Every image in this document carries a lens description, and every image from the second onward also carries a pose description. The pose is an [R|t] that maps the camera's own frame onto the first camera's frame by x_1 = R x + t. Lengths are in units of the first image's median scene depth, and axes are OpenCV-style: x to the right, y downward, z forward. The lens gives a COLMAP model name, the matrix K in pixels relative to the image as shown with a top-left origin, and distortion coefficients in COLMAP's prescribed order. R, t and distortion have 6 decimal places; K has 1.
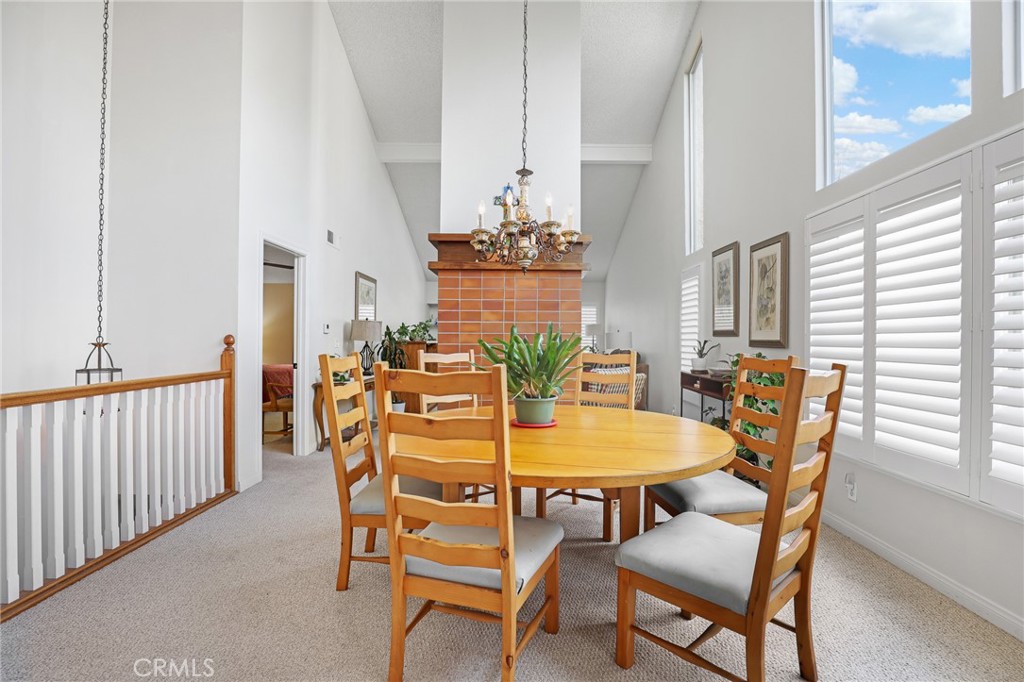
lens RADIAL K [[472.7, 0, 520.2], [0, 472.7, 339.6], [0, 0, 1]] dist [-0.028888, 0.003770]
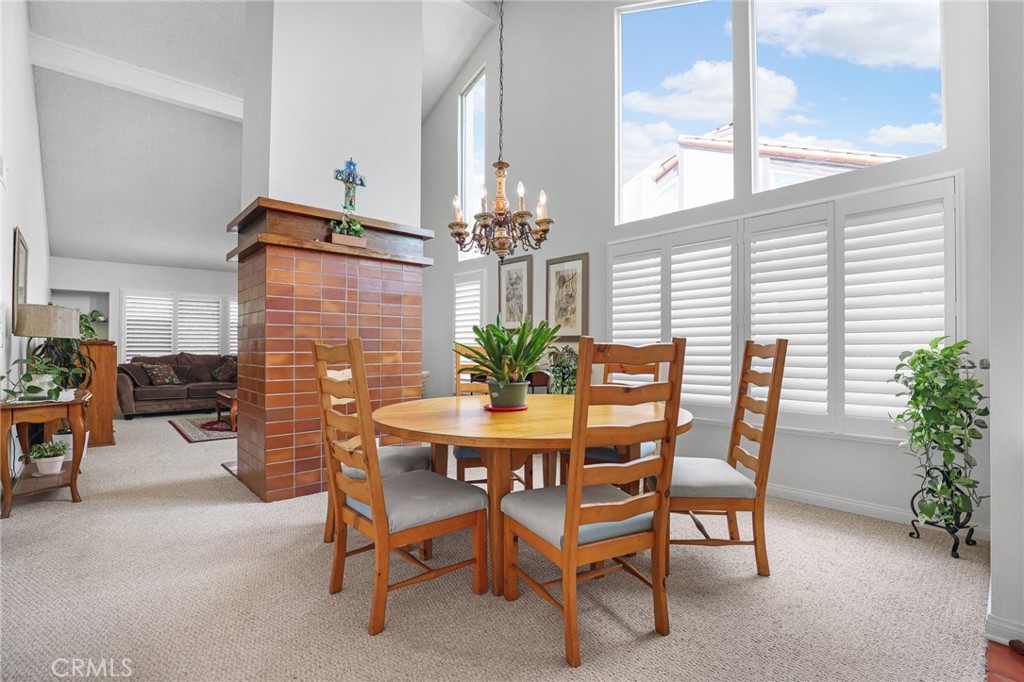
lens RADIAL K [[472.7, 0, 528.0], [0, 472.7, 345.9], [0, 0, 1]] dist [-0.028888, 0.003770]
pose [[0.735258, -0.005949, 0.677761, -0.410566], [0.006966, 0.999975, 0.001220, 0.025841], [-0.677751, 0.003824, 0.735281, 0.131575]]
